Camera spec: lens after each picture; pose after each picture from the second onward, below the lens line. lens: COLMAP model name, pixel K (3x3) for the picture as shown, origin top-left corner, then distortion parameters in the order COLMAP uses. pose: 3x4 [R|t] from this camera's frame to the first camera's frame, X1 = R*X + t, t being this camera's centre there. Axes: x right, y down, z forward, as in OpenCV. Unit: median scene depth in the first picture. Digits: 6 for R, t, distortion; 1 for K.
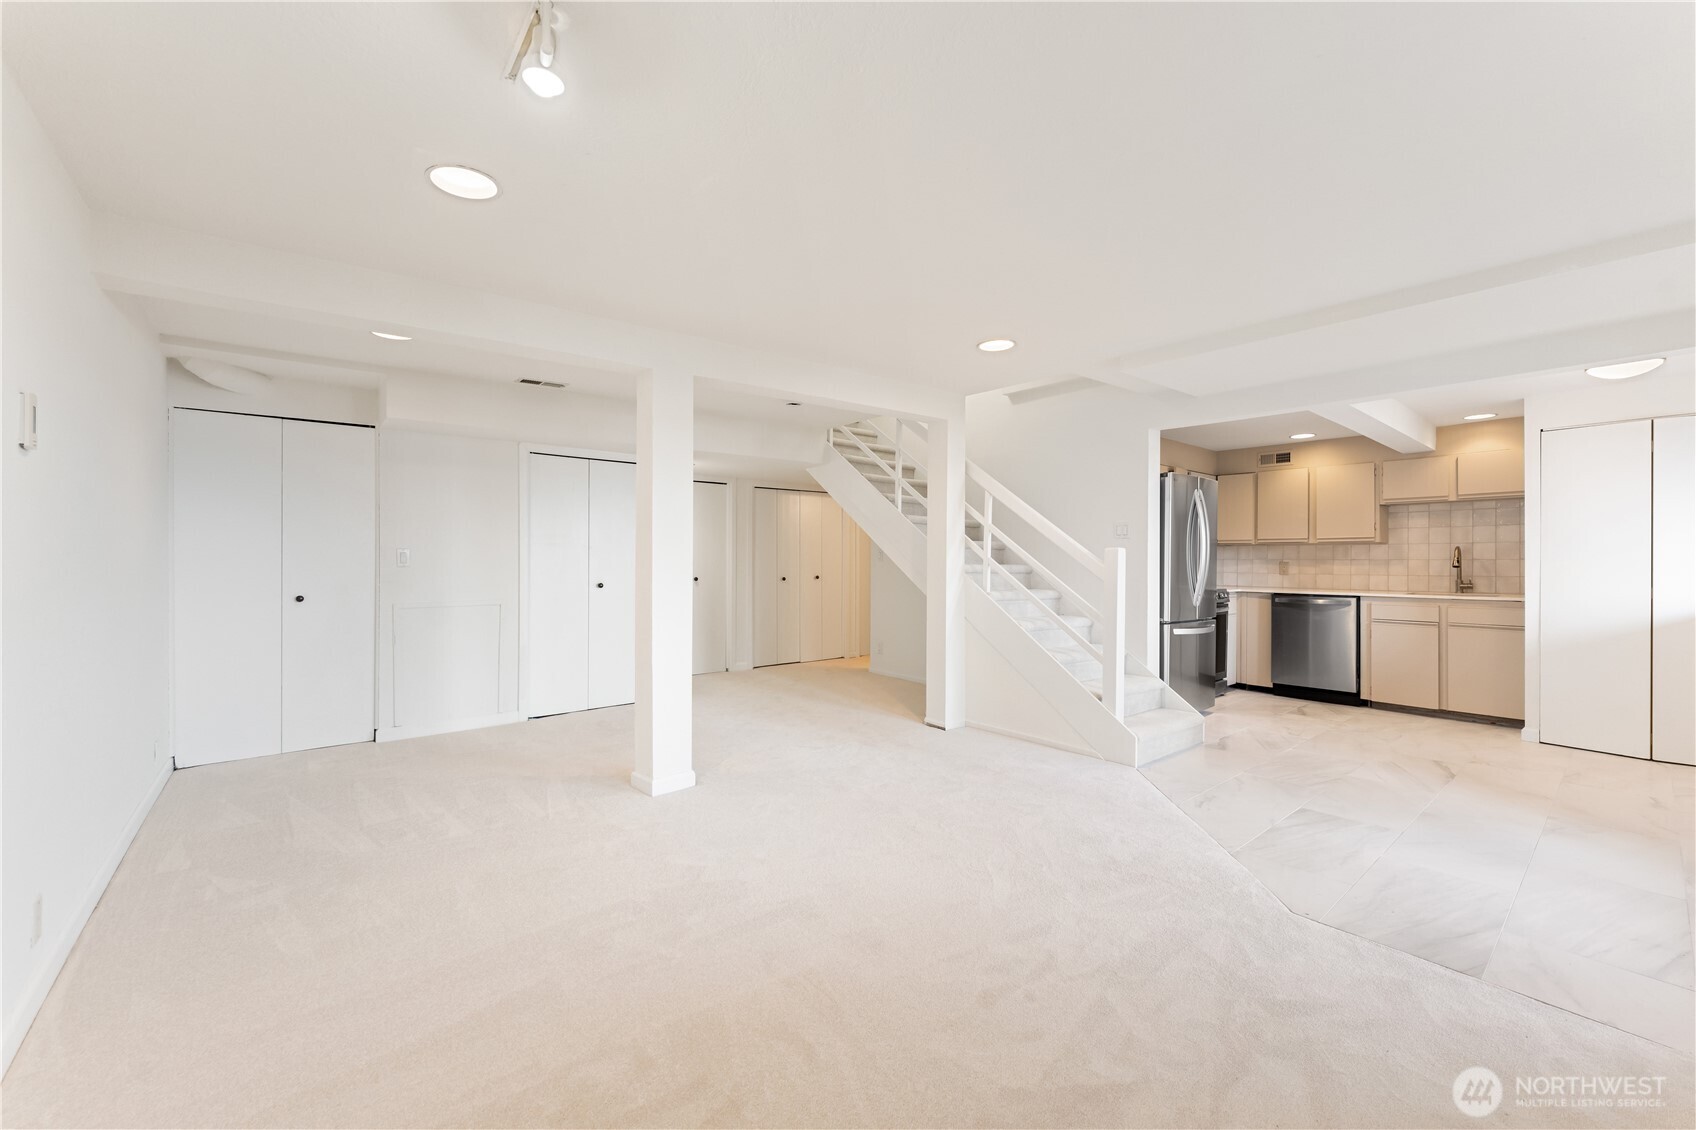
lens RADIAL K [[680.9, 0, 845.8], [0, 680.9, 570.0], [0, 0, 1]] dist [0.001319, -0.000452]
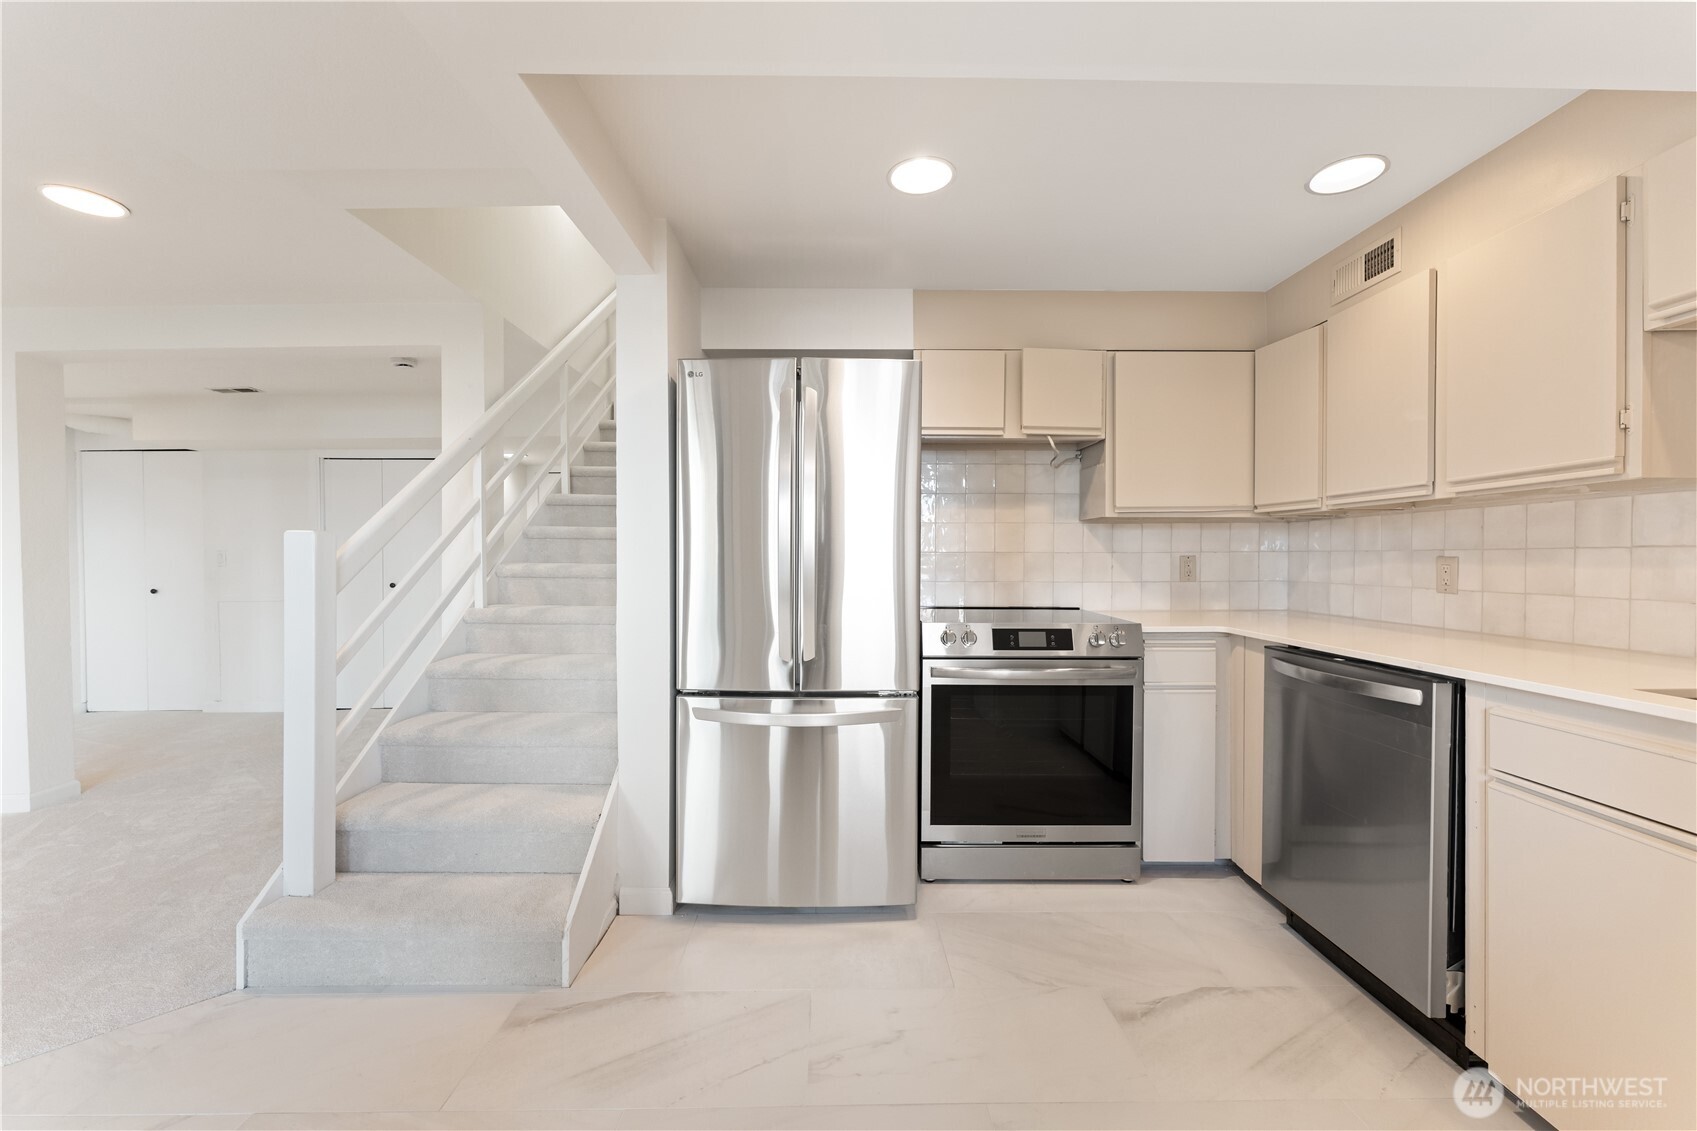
lens RADIAL K [[681.3, 0, 846.3], [0, 681.3, 570.5], [0, 0, 1]] dist [0.001319, -0.000452]
pose [[0.772420, 0.006172, -0.635082, 0.676643], [-0.004357, 0.999981, 0.004419, -0.004916], [0.635097, -0.000646, 0.772432, 0.577241]]
